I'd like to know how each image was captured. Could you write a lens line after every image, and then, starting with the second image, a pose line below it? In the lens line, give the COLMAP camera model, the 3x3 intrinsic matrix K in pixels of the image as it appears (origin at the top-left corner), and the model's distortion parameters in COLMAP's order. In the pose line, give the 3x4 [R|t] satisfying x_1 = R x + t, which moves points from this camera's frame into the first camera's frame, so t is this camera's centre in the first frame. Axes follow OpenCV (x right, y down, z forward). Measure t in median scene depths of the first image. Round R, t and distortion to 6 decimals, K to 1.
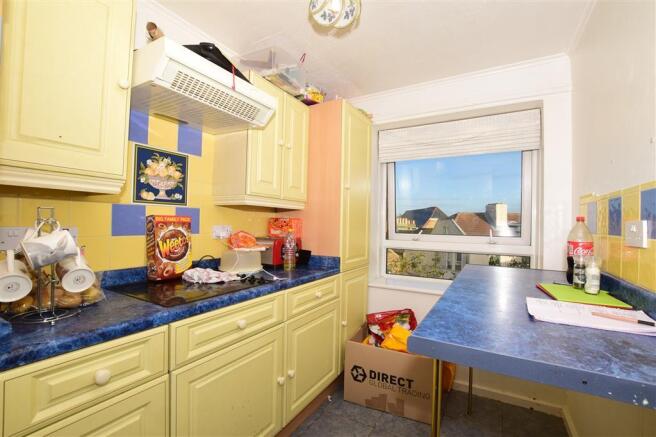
lens RADIAL K [[288.2, 0, 328.0], [0, 288.2, 218.5], [0, 0, 1]] dist [-0.025024, -0.000009]
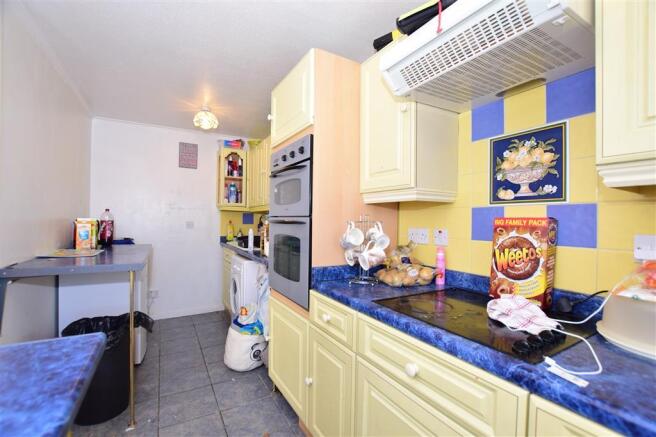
lens RADIAL K [[288.2, 0, 328.0], [0, 288.2, 218.5], [0, 0, 1]] dist [-0.025024, -0.000009]
pose [[-0.485378, -0.033613, -0.873658, 0.333989], [-0.014440, 0.999433, -0.030429, 0.021746], [0.874185, -0.002154, -0.485588, 0.934144]]
